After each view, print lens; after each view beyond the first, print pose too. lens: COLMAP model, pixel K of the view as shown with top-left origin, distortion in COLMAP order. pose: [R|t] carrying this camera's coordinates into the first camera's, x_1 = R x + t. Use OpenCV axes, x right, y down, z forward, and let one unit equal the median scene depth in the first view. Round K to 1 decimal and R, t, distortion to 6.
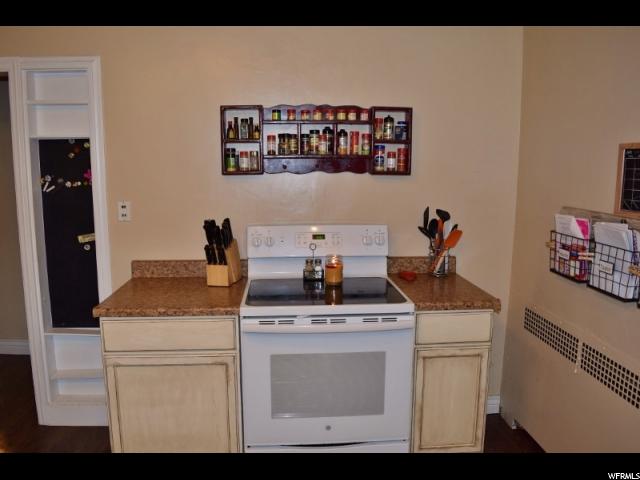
lens RADIAL K [[498.8, 0, 320.0], [0, 498.8, 240.0], [0, 0, 1]] dist [-0.092776, 0.009999]
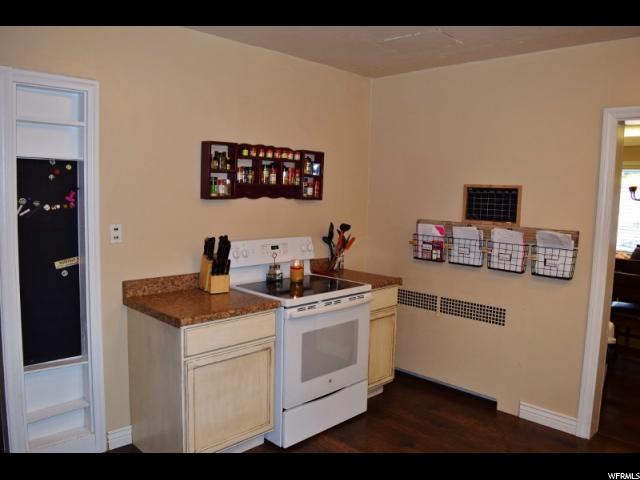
lens RADIAL K [[498.8, 0, 320.0], [0, 498.8, 240.0], [0, 0, 1]] dist [-0.092776, 0.009999]
pose [[0.751992, -0.047338, 0.657470, -0.771280], [0.073932, 0.997182, -0.012764, -0.000711], [-0.655013, 0.058206, 0.753372, -0.050969]]
